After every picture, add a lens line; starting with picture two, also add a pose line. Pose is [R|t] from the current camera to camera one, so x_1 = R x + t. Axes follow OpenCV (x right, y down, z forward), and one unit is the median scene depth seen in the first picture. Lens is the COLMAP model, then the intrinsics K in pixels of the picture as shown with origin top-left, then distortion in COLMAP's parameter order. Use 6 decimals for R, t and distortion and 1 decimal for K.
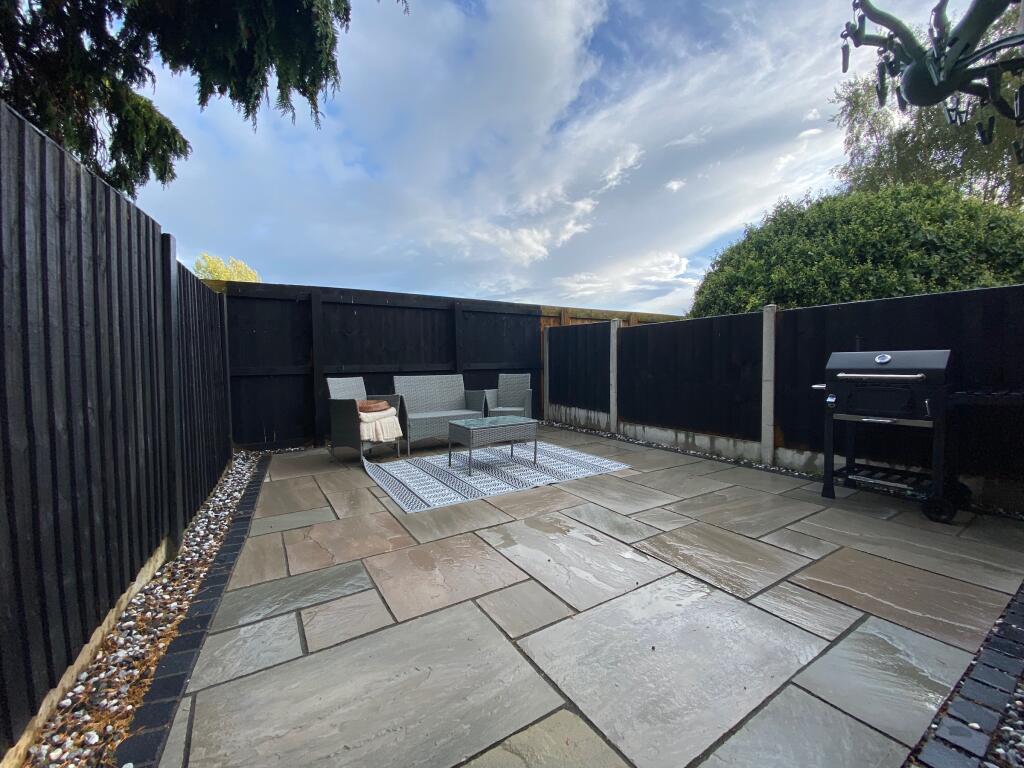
lens RADIAL K [[414.0, 0, 512.0], [0, 414.0, 381.1], [0, 0, 1]] dist [0.000976, -0.000042]
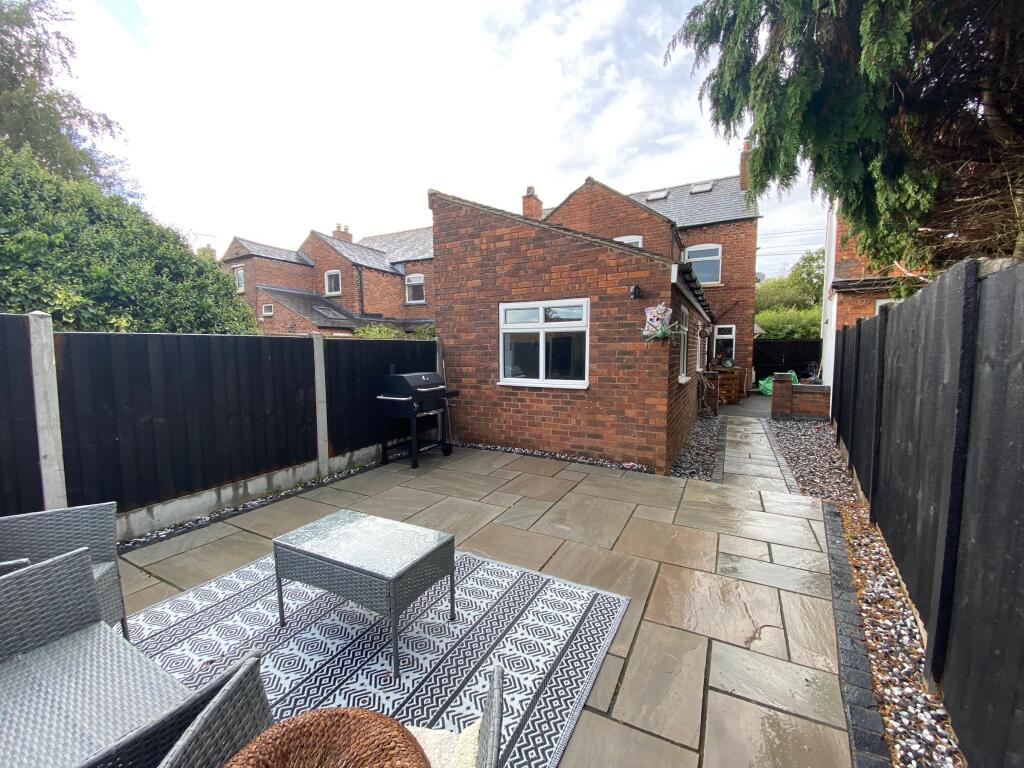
lens RADIAL K [[414.0, 0, 513.0], [0, 414.0, 381.3], [0, 0, 1]] dist [0.000976, -0.000042]
pose [[-0.507177, -0.061309, 0.859659, -0.659220], [0.042701, 0.994454, 0.096114, -0.157329], [-0.860784, 0.085455, -0.501746, 1.279036]]
